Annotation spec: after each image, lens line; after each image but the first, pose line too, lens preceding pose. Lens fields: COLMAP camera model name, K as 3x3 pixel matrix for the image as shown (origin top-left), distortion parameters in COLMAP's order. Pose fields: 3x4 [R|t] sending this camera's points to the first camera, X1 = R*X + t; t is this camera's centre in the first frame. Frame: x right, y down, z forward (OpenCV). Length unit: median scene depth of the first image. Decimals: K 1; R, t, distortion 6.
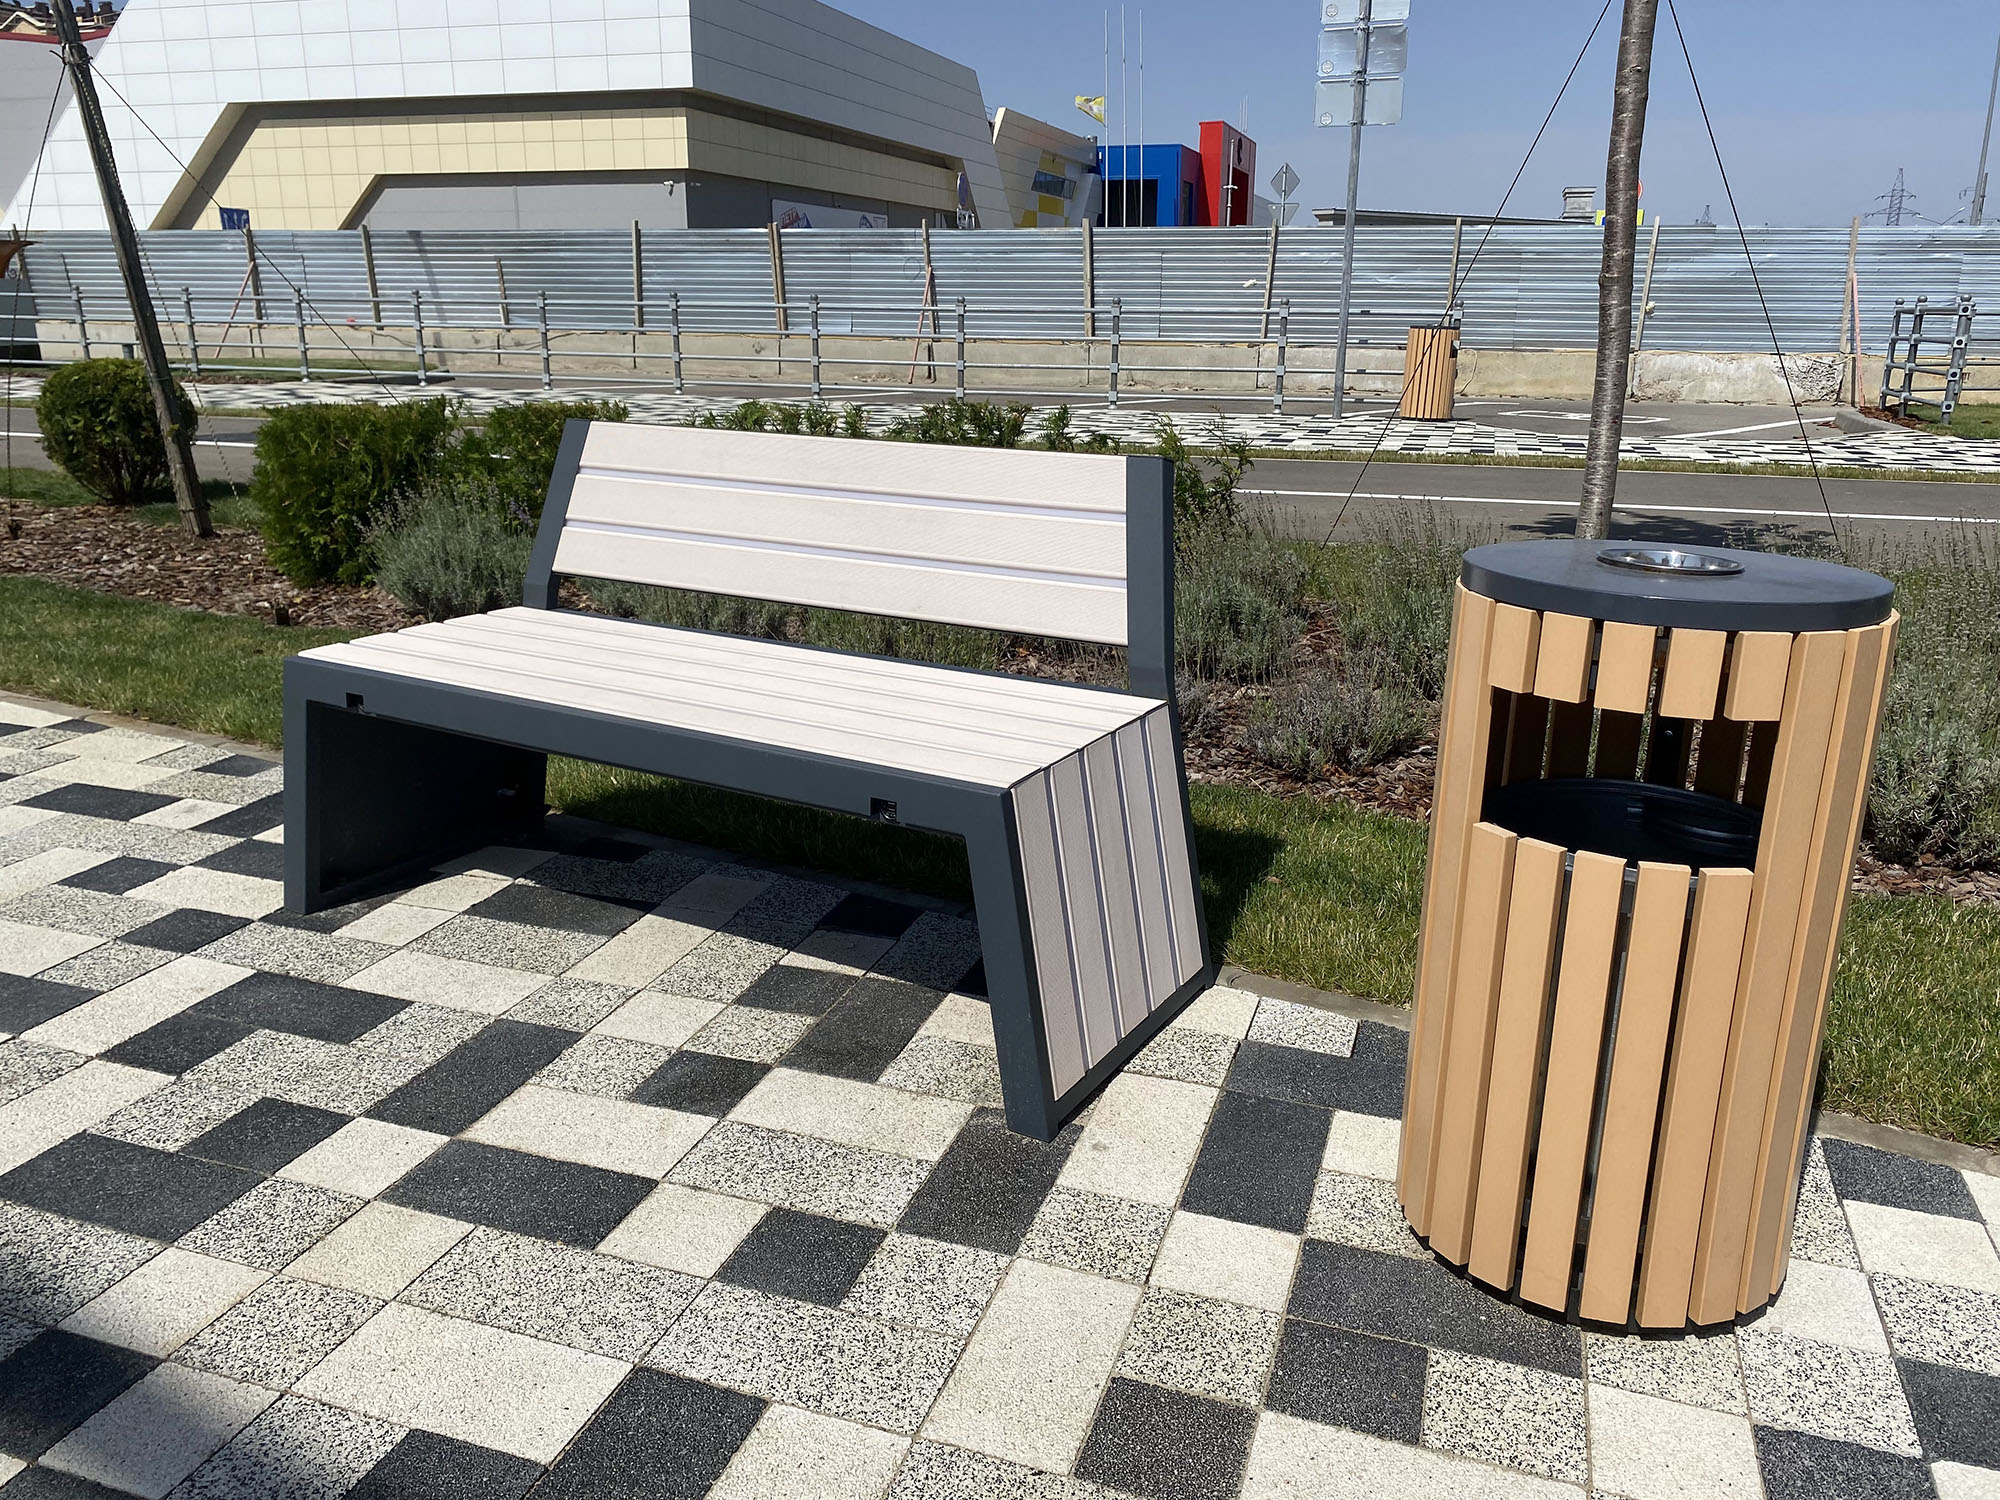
lens RADIAL K [[1483.4, 0, 999.1], [0, 1483.4, 743.4], [0, 0, 1]] dist [0.022838, -0.016072]
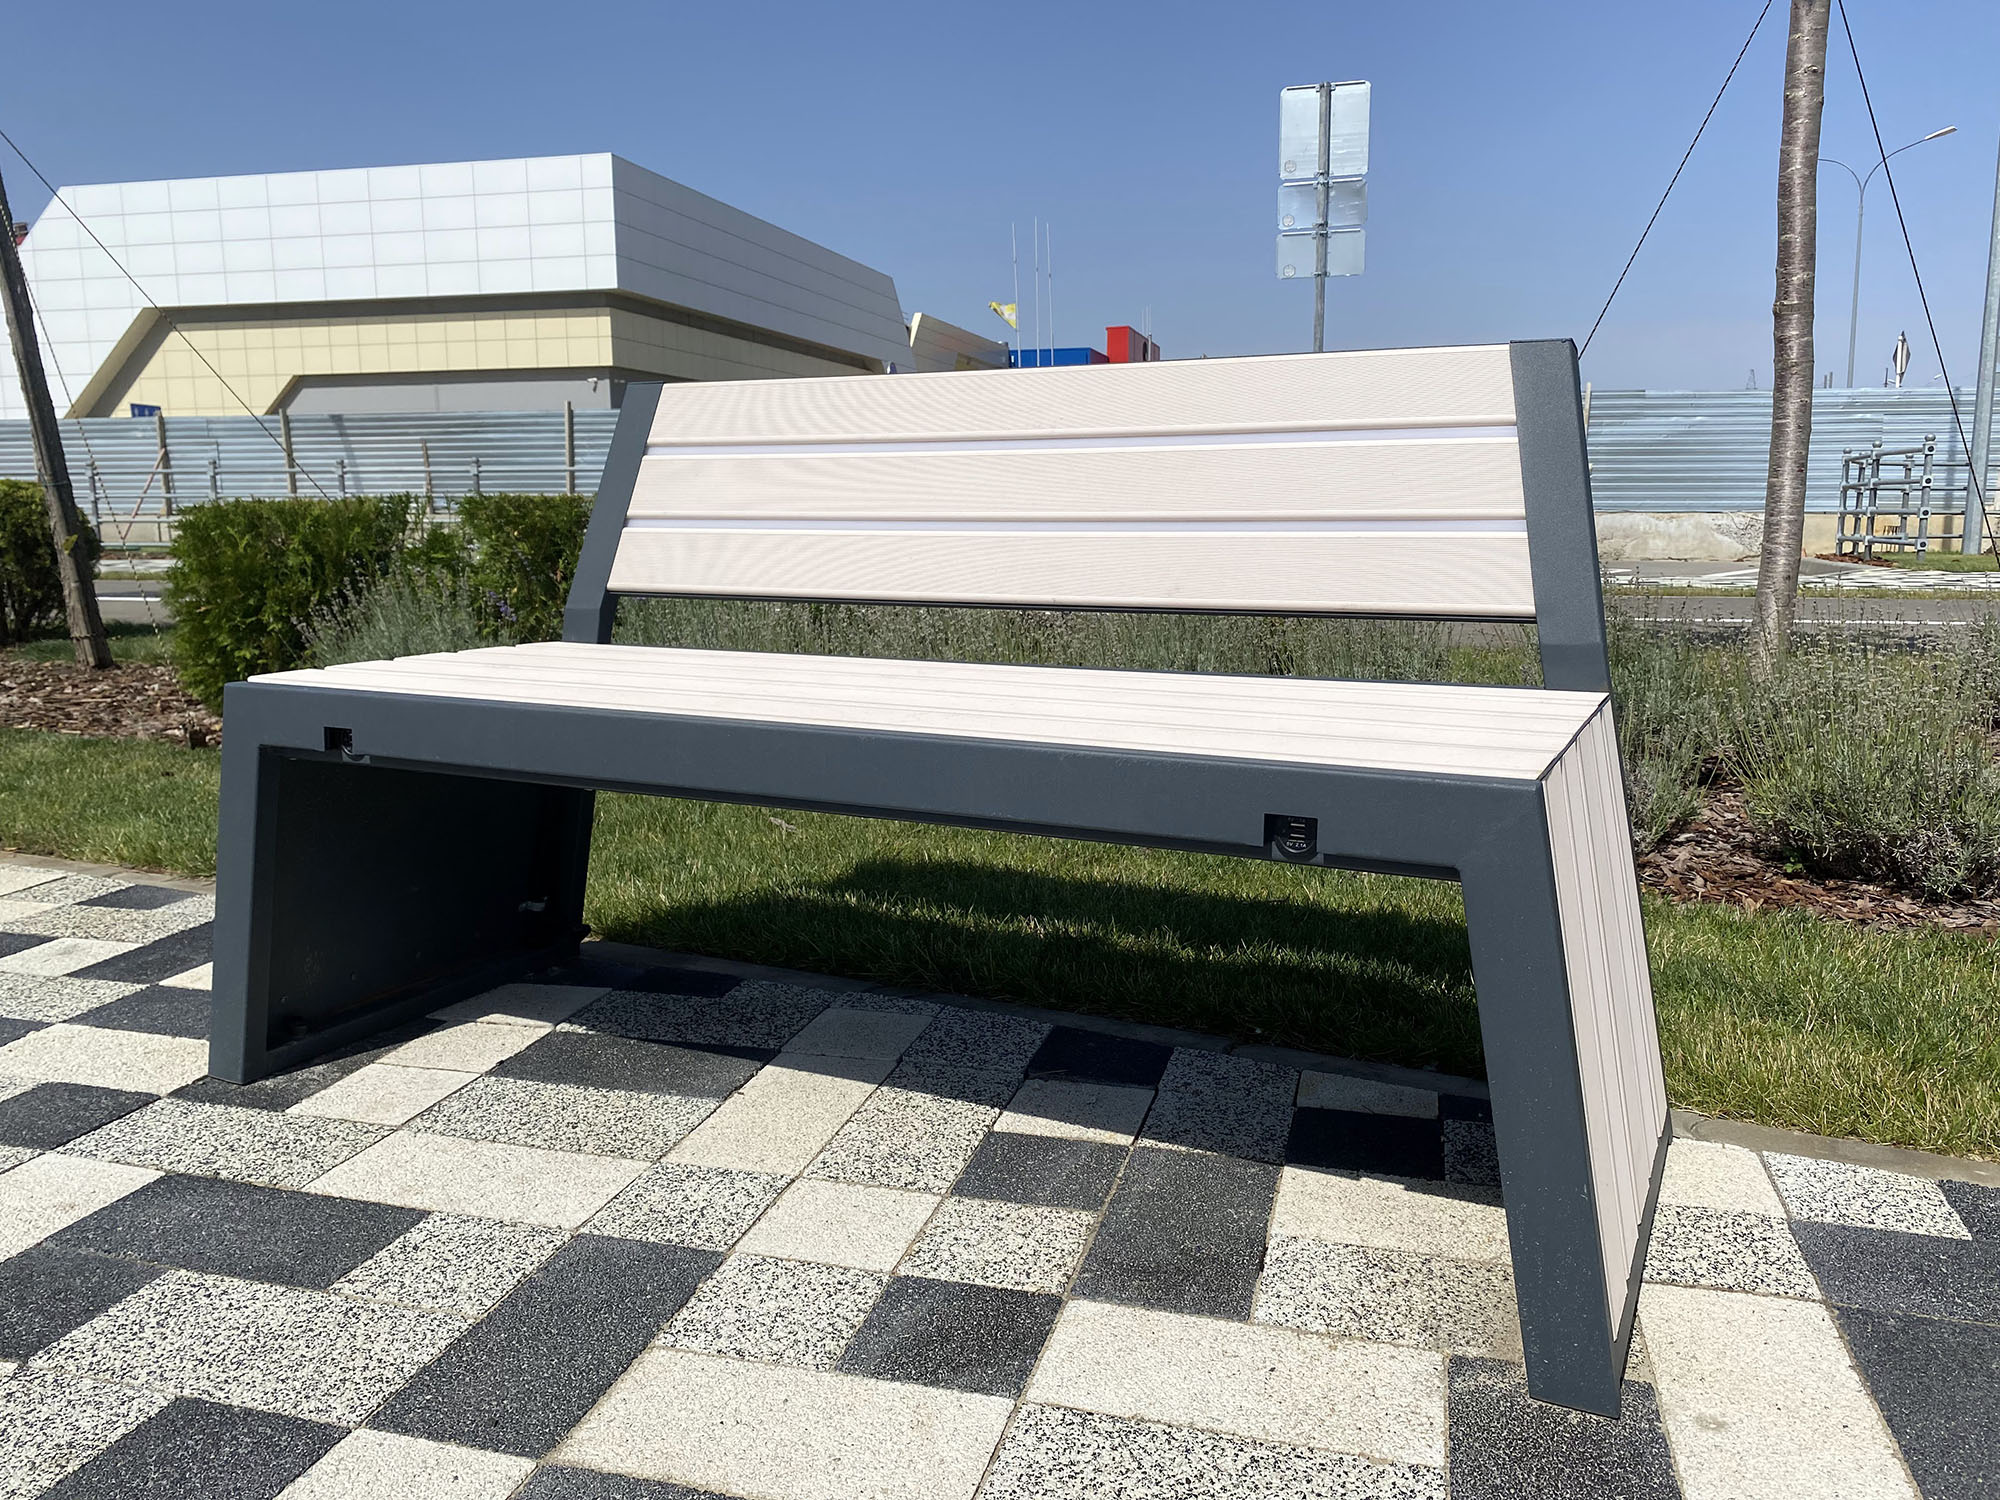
lens RADIAL K [[1483.4, 0, 998.8], [0, 1483.4, 745.9], [0, 0, 1]] dist [0.022838, -0.016072]
pose [[0.998058, -0.023952, 0.057504, -0.150877], [0.031089, 0.991464, -0.126622, 0.054202], [-0.053980, 0.128164, 0.990283, 0.282833]]
